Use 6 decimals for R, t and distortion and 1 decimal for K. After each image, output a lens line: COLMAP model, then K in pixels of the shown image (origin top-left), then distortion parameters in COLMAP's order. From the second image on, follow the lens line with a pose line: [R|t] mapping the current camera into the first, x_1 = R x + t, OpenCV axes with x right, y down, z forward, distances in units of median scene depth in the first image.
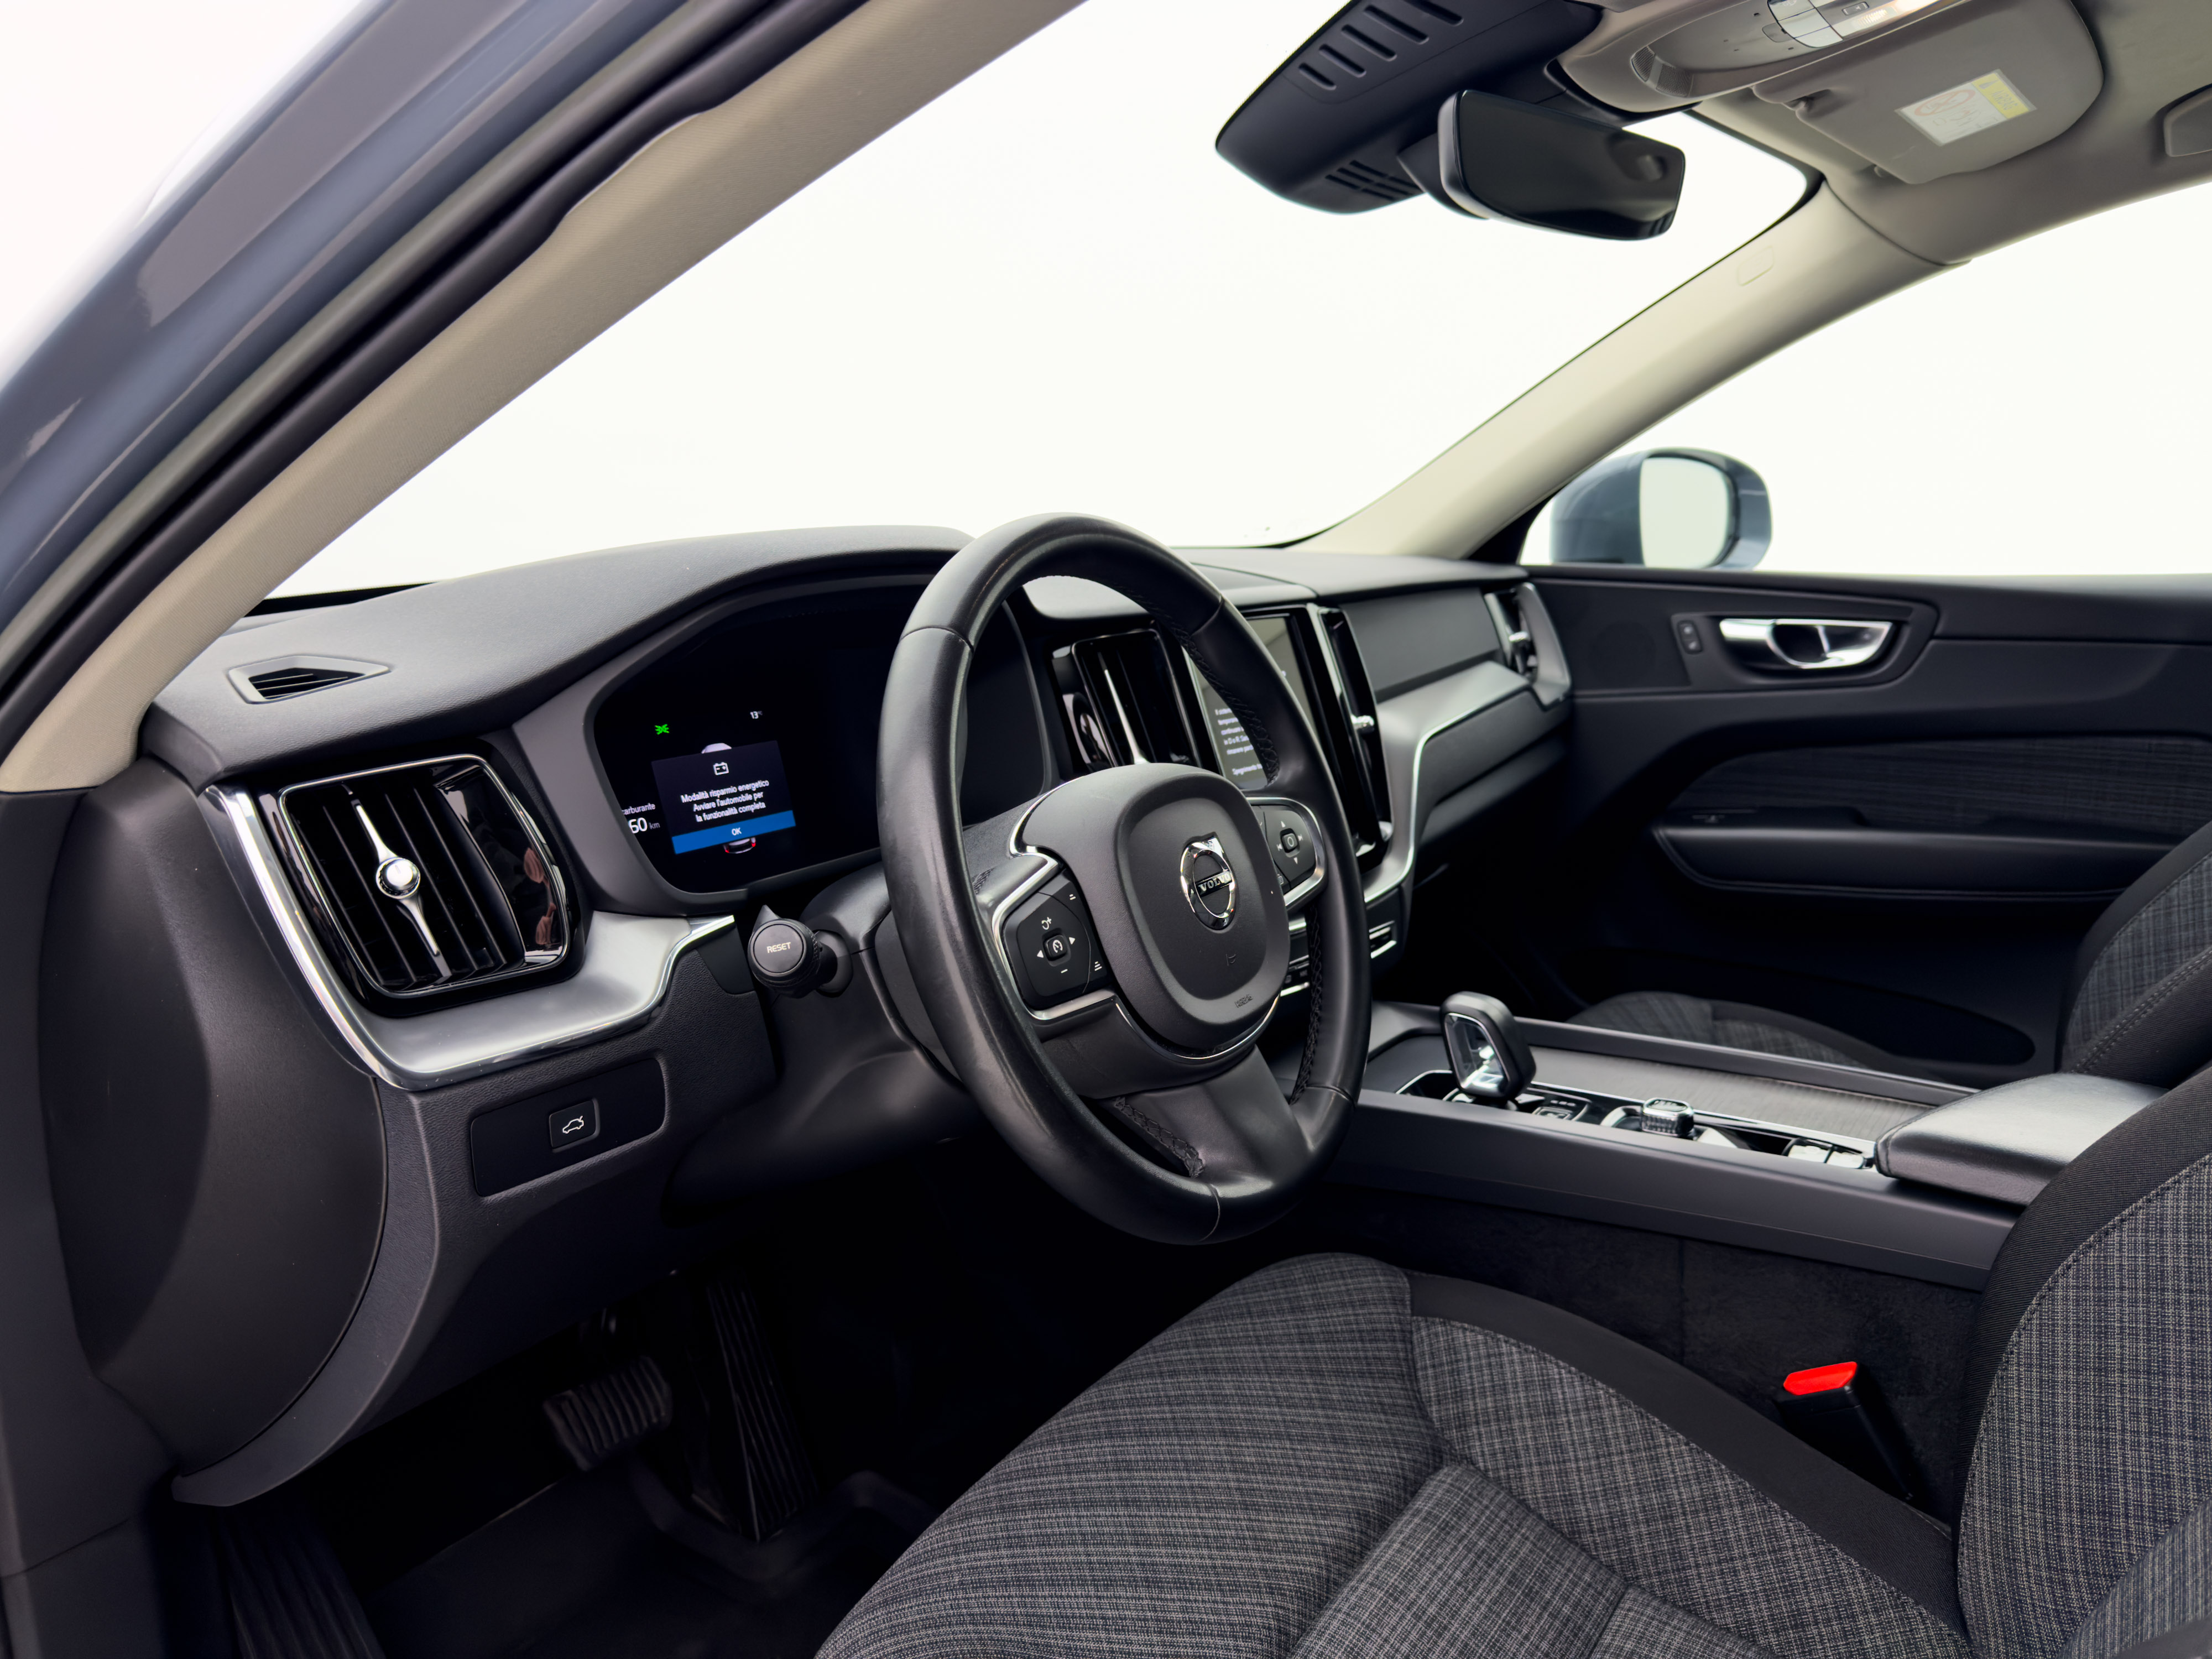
lens RADIAL K [[1564.8, 0, 1106.1], [0, 1564.8, 746.5], [0, 0, 1]] dist [0.006932, -0.018653]
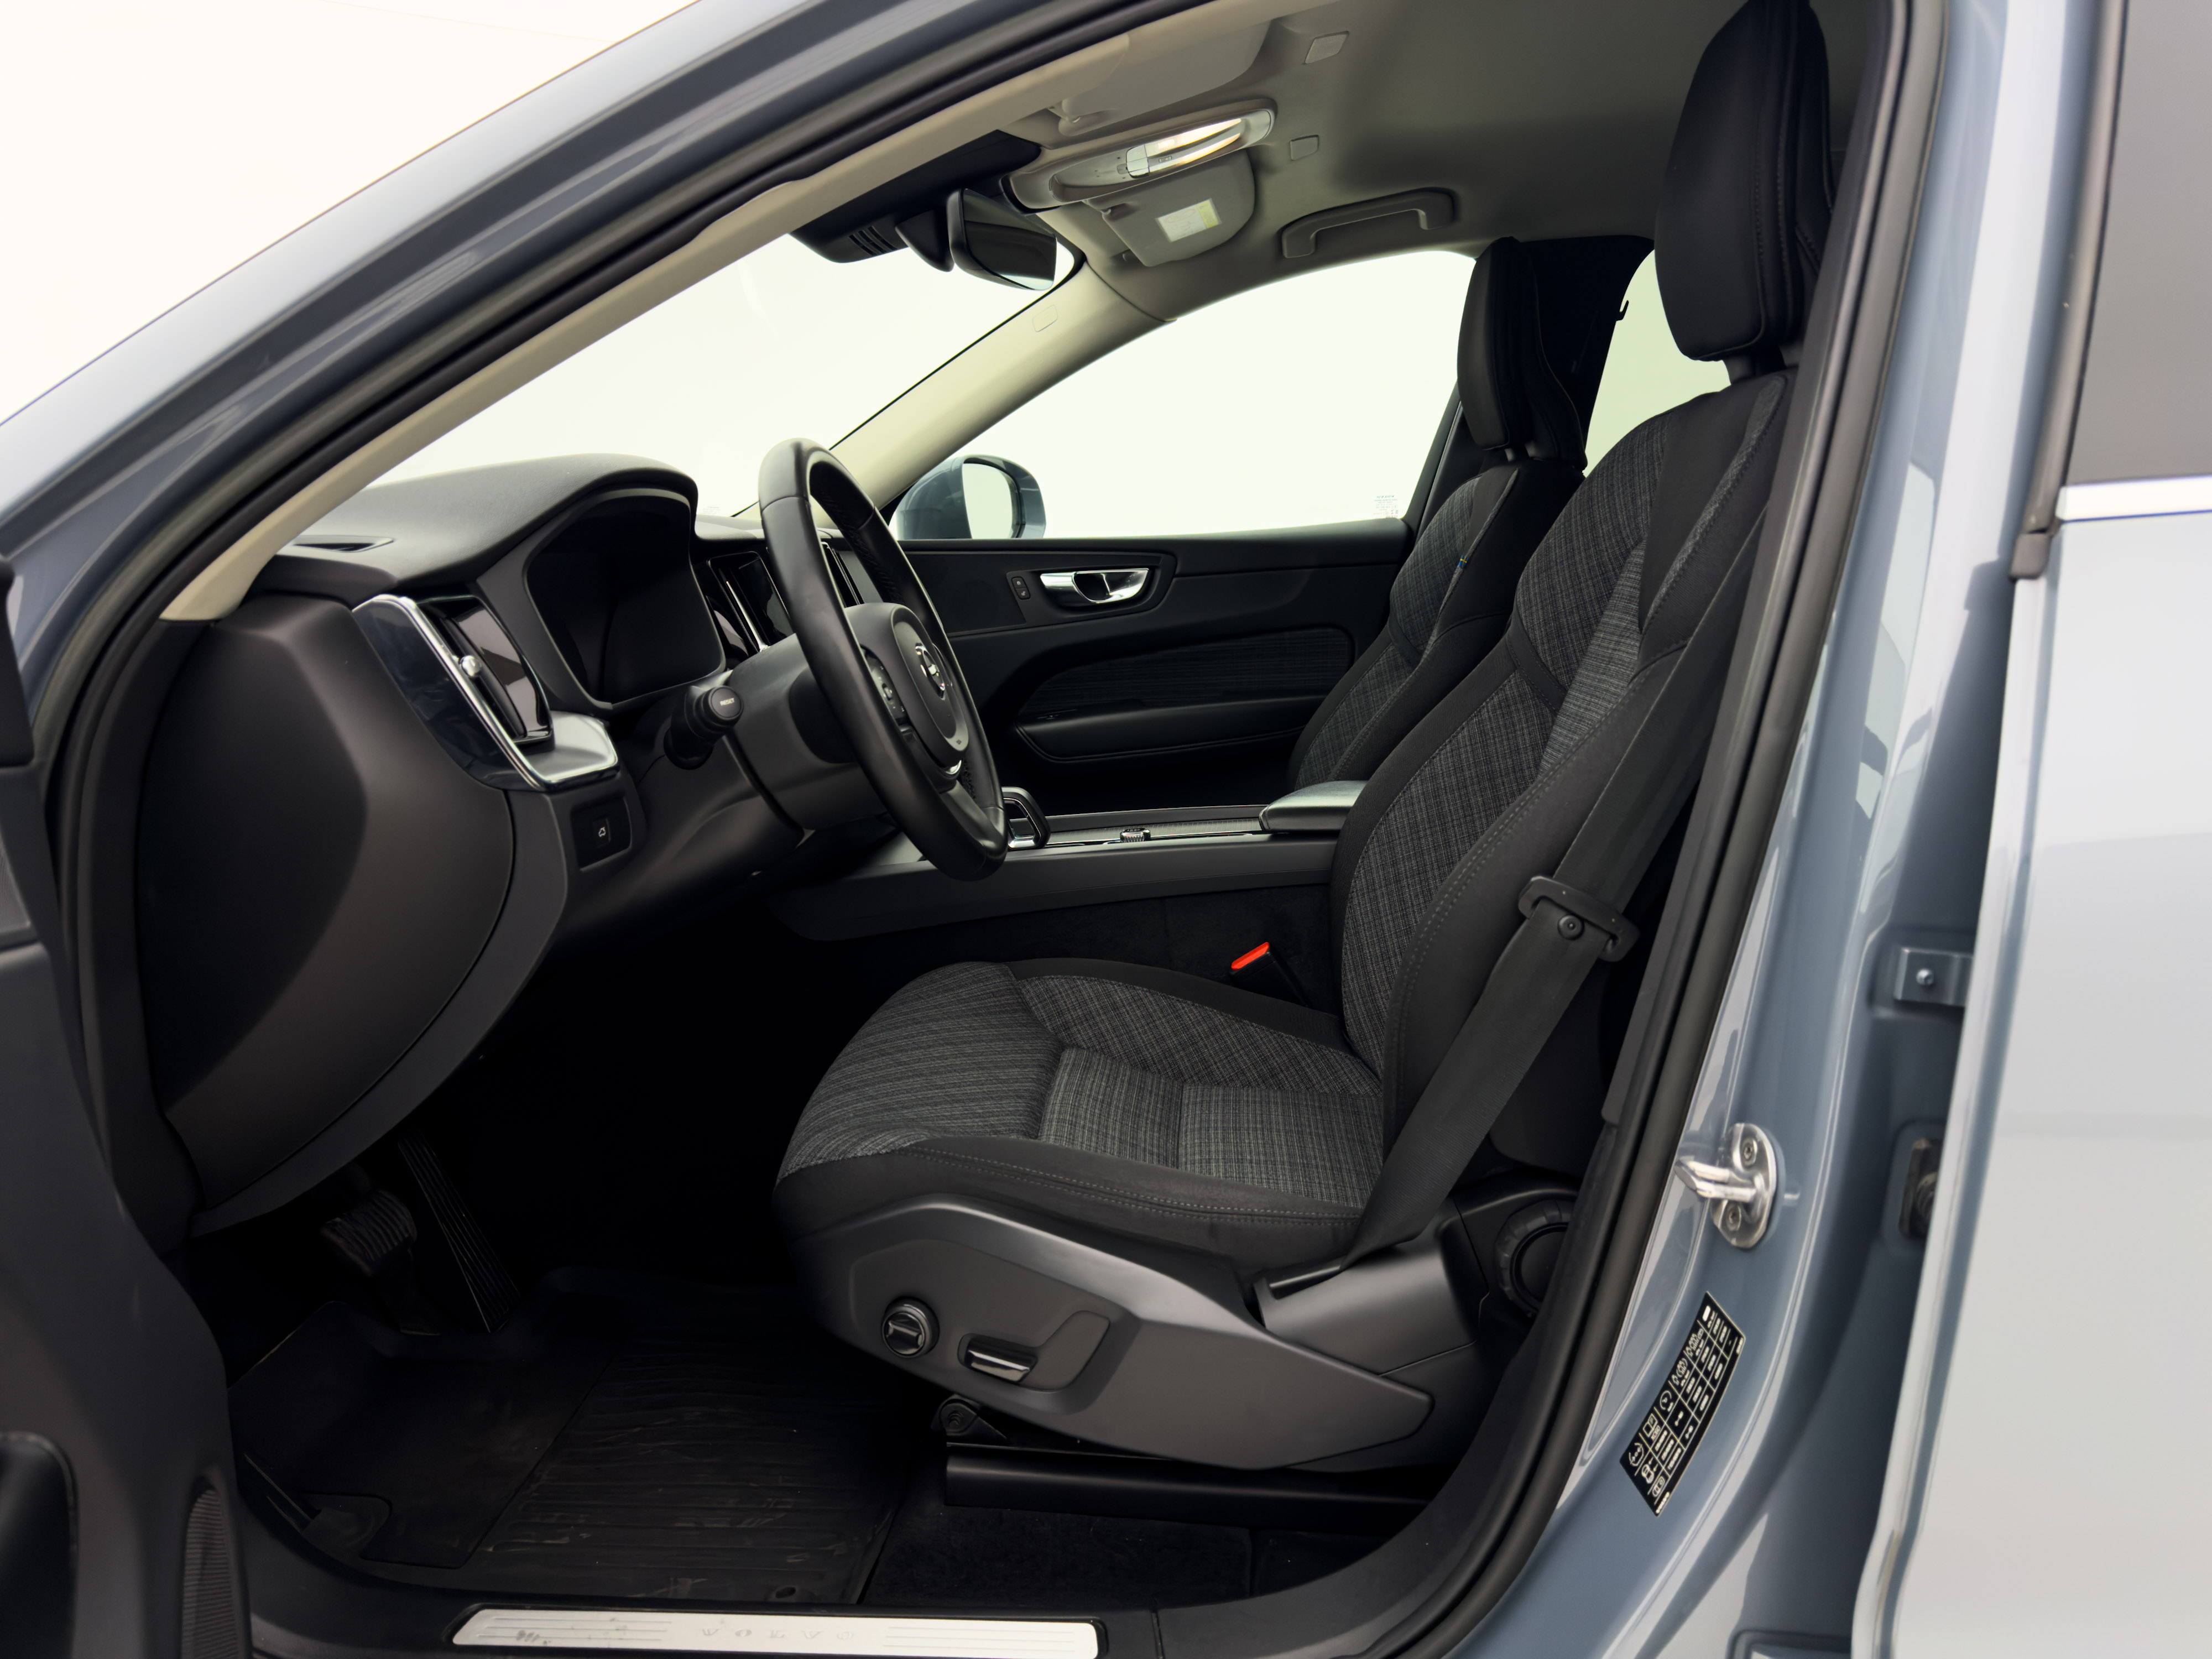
lens RADIAL K [[1564.8, 0, 1106.1], [0, 1564.8, 746.5], [0, 0, 1]] dist [0.006932, -0.018653]
pose [[0.856533, -0.098780, 0.506551, -0.425138], [0.123257, 0.992263, -0.014919, 0.153198], [-0.501158, 0.075215, 0.862081, -0.329270]]
